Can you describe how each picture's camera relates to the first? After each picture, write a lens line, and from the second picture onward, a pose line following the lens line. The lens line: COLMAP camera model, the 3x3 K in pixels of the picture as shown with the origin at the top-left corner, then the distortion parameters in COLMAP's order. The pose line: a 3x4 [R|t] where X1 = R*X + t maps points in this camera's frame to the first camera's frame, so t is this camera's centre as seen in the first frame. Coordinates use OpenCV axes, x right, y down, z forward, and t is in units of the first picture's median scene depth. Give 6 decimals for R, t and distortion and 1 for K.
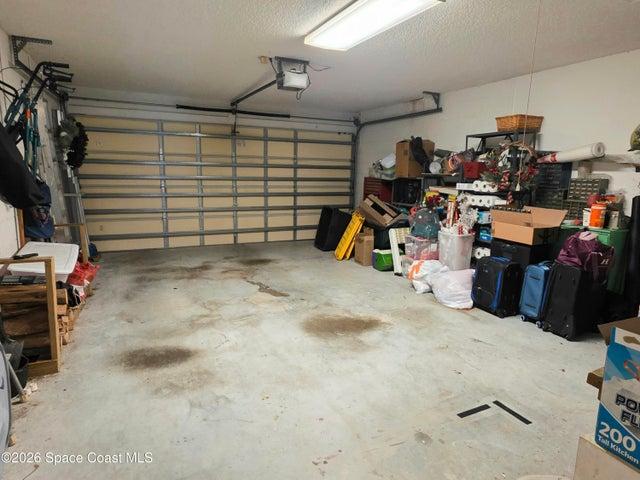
lens RADIAL K [[381.0, 0, 319.1], [0, 381.0, 241.2], [0, 0, 1]] dist [0.004034, -0.004591]
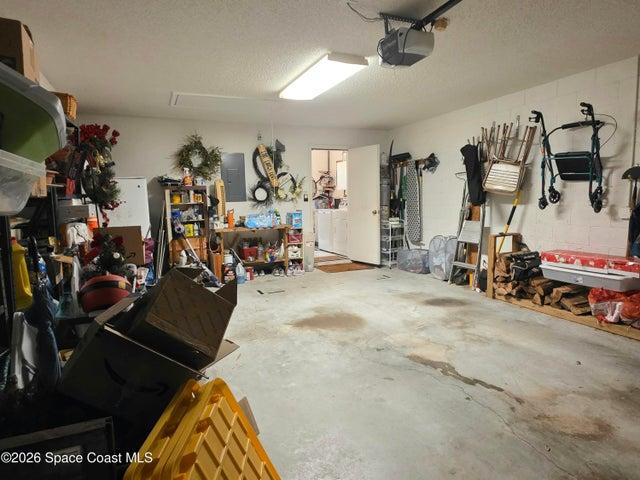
lens RADIAL K [[381.0, 0, 318.0], [0, 381.0, 237.9], [0, 0, 1]] dist [0.004034, -0.004591]
pose [[-0.999878, -0.004023, 0.015101, 0.072598], [0.000477, 0.957990, 0.286800, -0.320857], [-0.015620, 0.286772, -0.957871, 1.877008]]
